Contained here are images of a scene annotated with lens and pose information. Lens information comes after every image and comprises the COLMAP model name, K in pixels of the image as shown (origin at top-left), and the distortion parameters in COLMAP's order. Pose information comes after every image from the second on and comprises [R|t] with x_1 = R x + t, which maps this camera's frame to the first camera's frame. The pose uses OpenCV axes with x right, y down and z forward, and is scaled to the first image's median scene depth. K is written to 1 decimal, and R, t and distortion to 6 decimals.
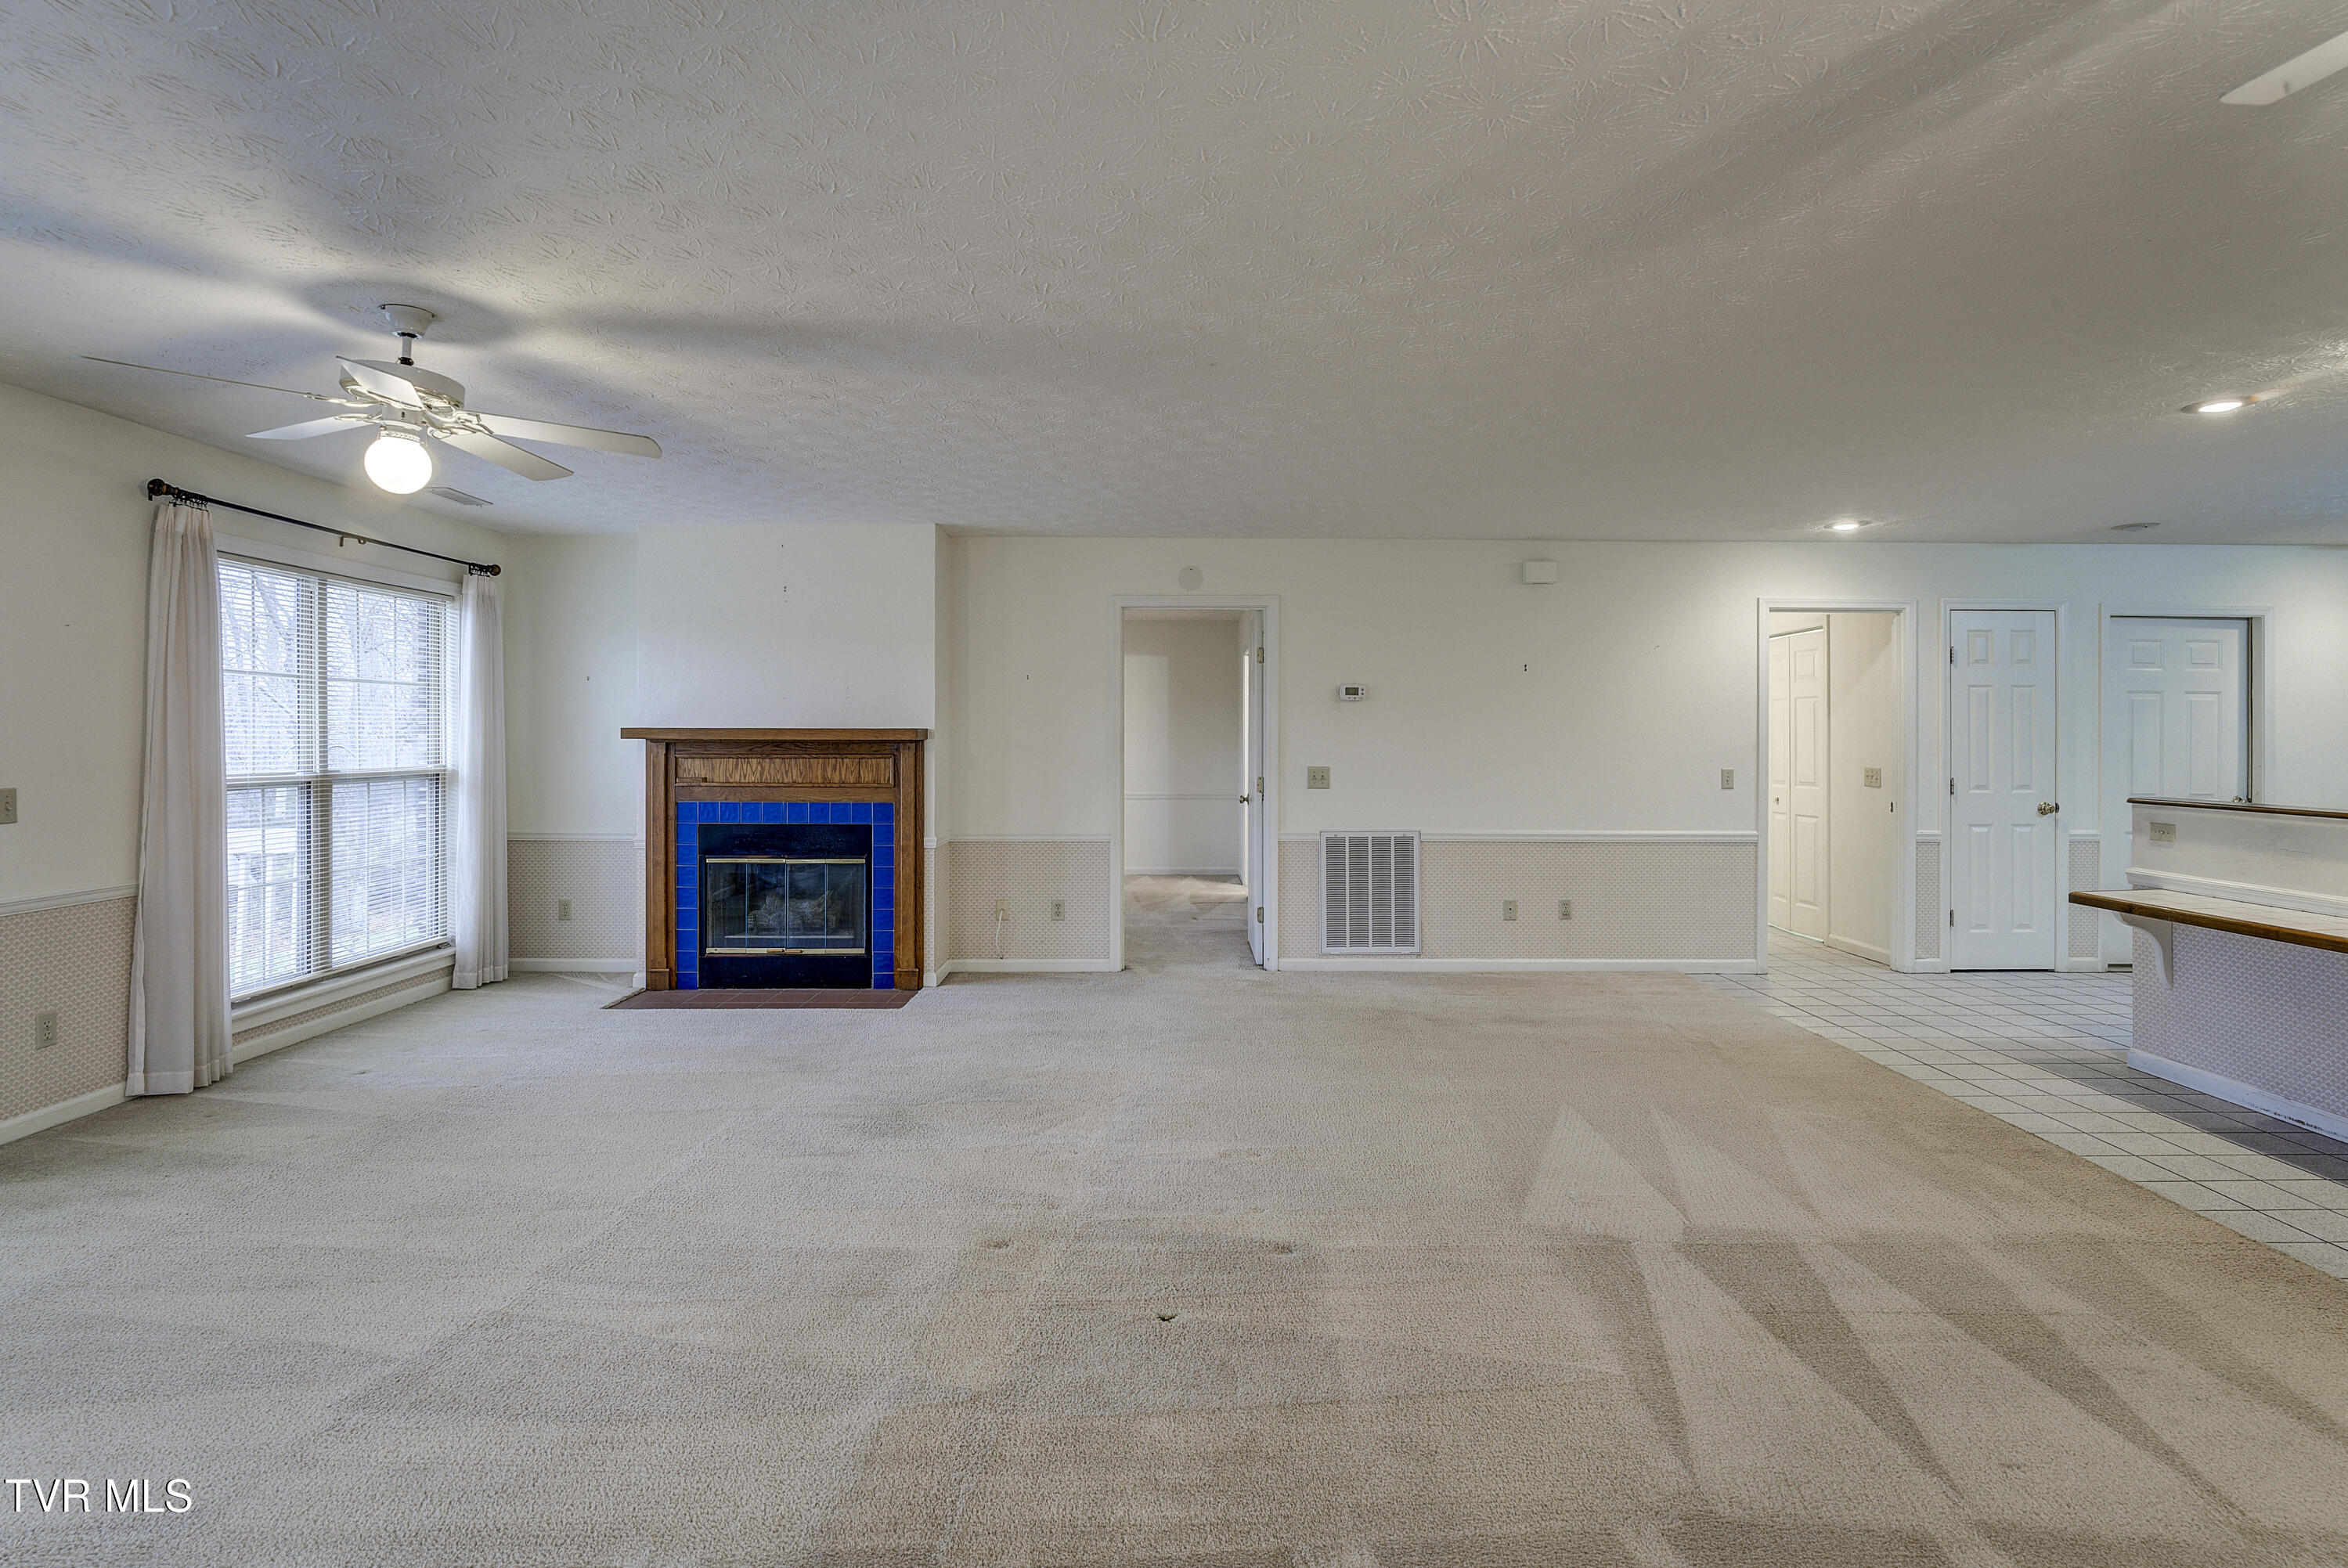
lens RADIAL K [[1178.4, 0, 1180.2], [0, 1178.4, 758.9], [0, 0, 1]] dist [-0.004816, -0.001180]
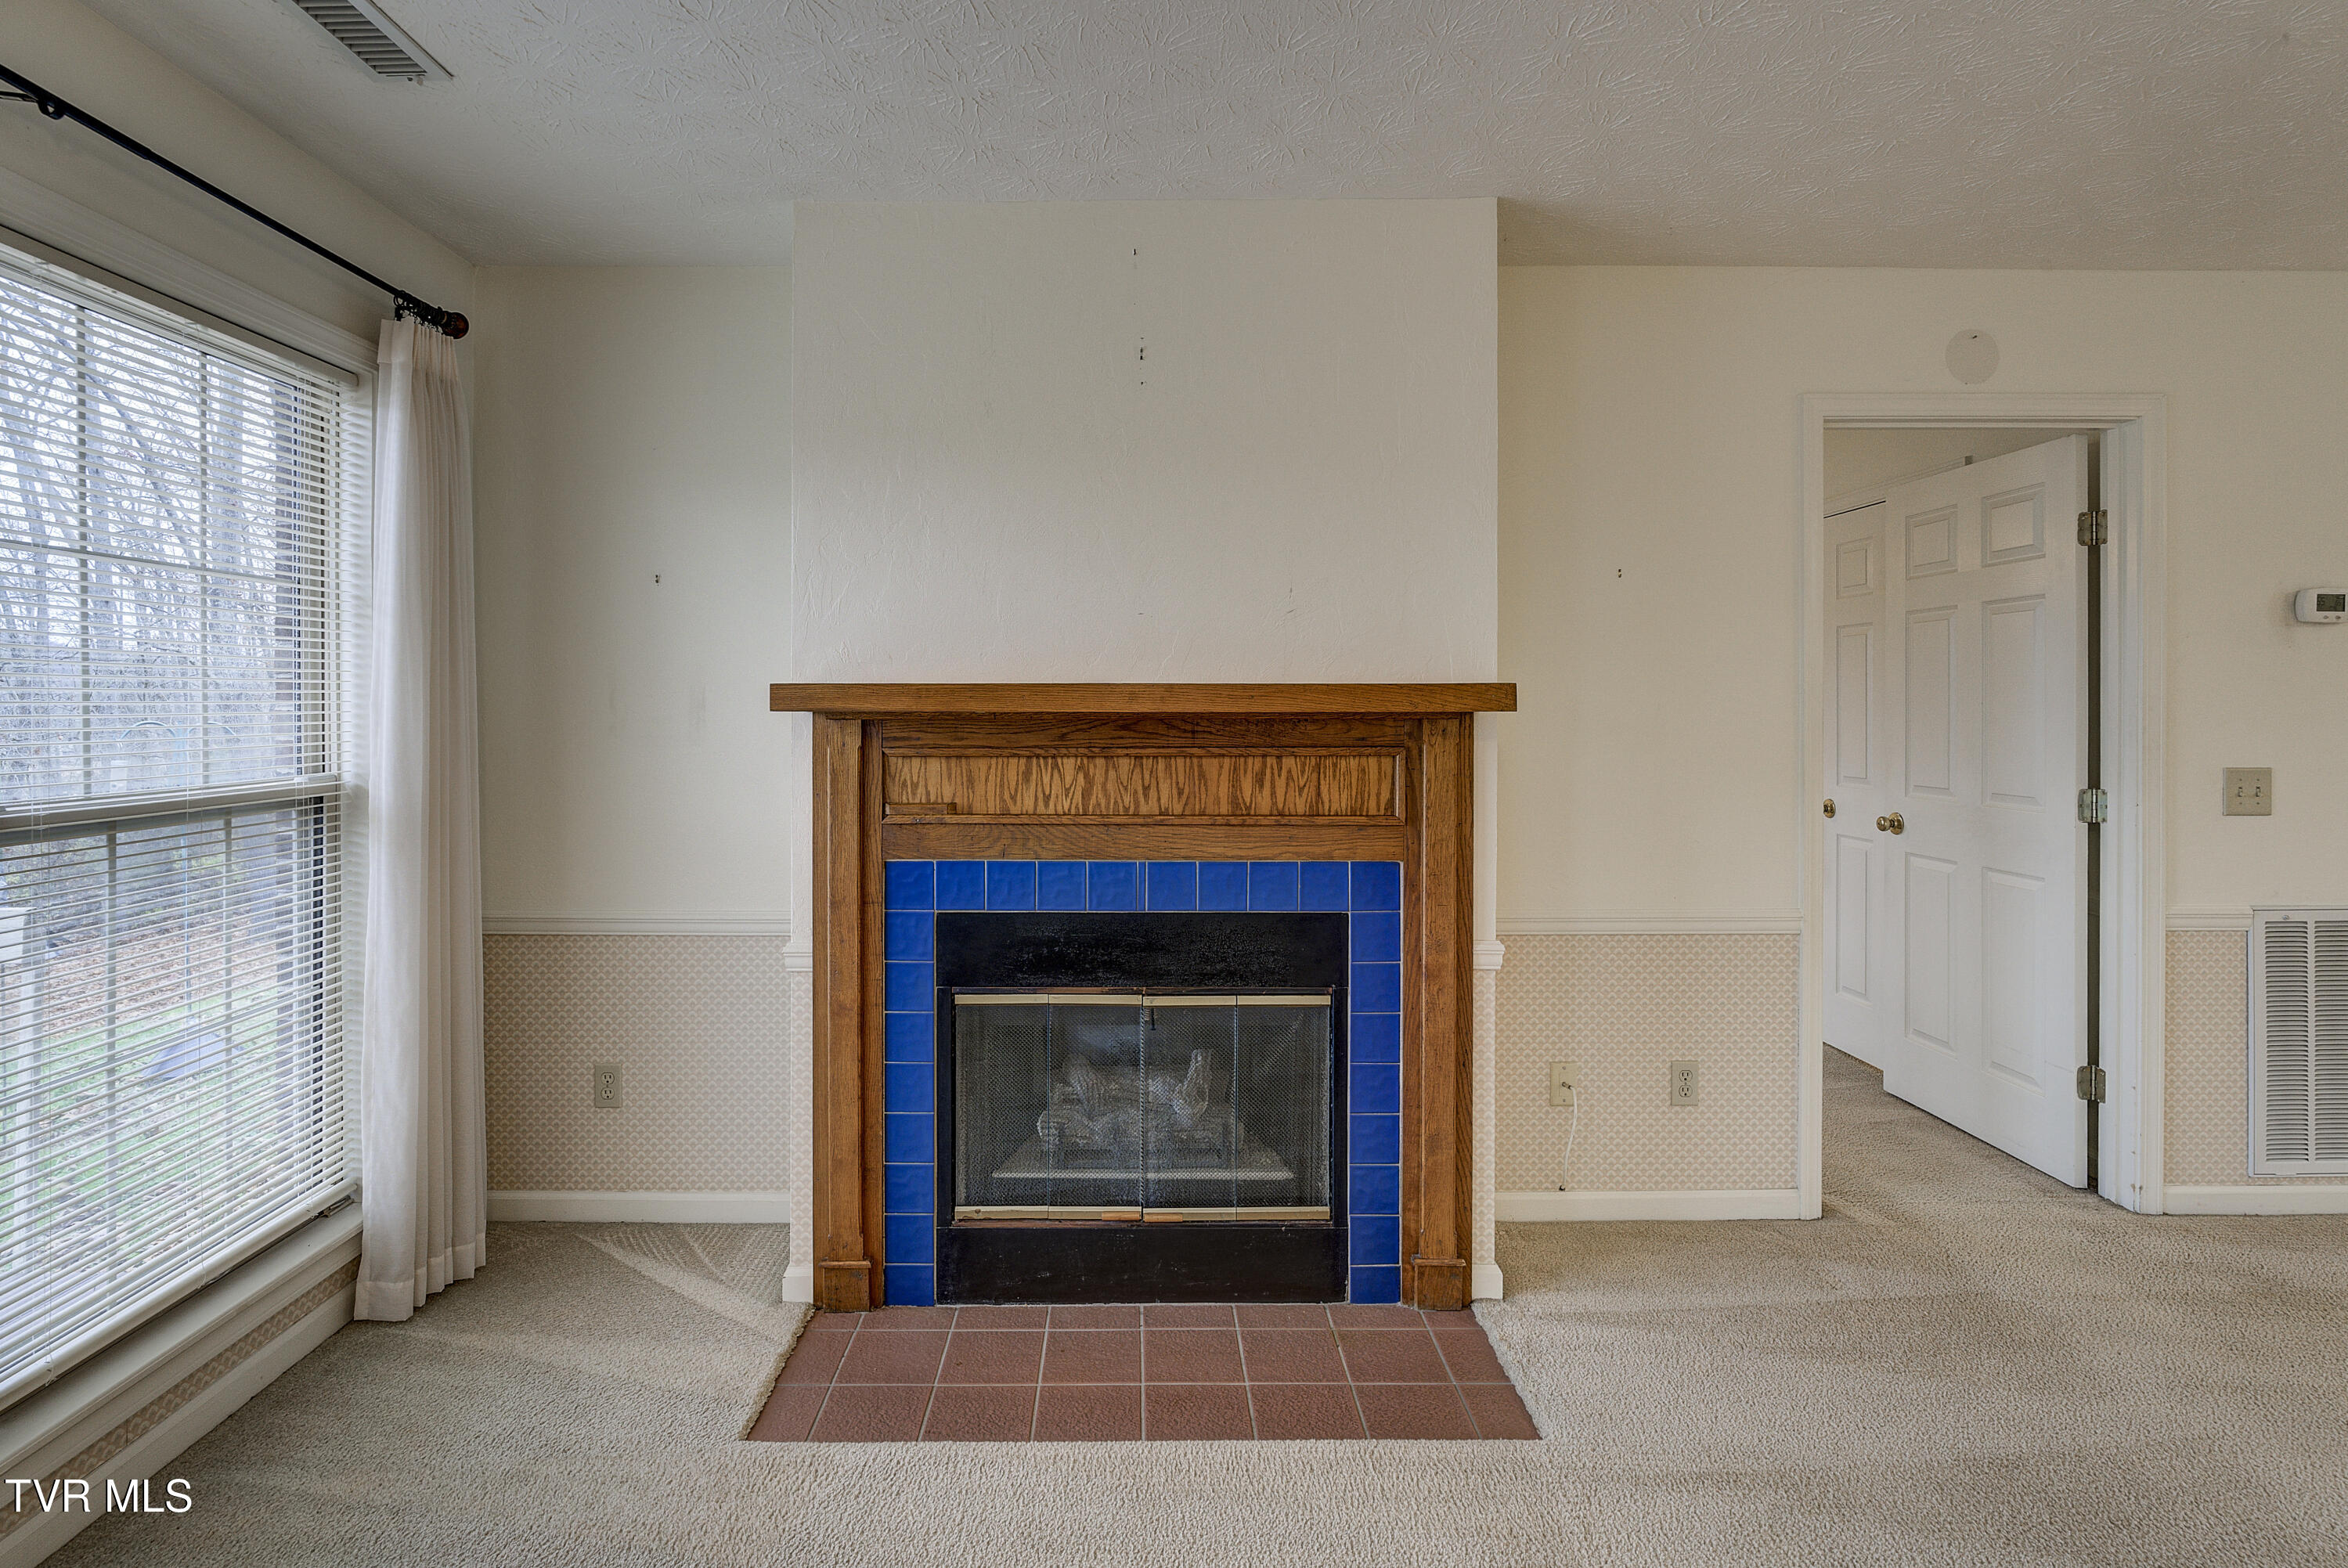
lens RADIAL K [[1178.4, 0, 1117.9], [0, 1178.4, 722.4], [0, 0, 1]] dist [-0.004816, -0.001180]
pose [[0.999930, -0.003222, -0.011351, -0.339405], [0.003173, 0.999986, -0.004290, -0.010944], [0.011364, 0.004253, 0.999926, 0.579431]]
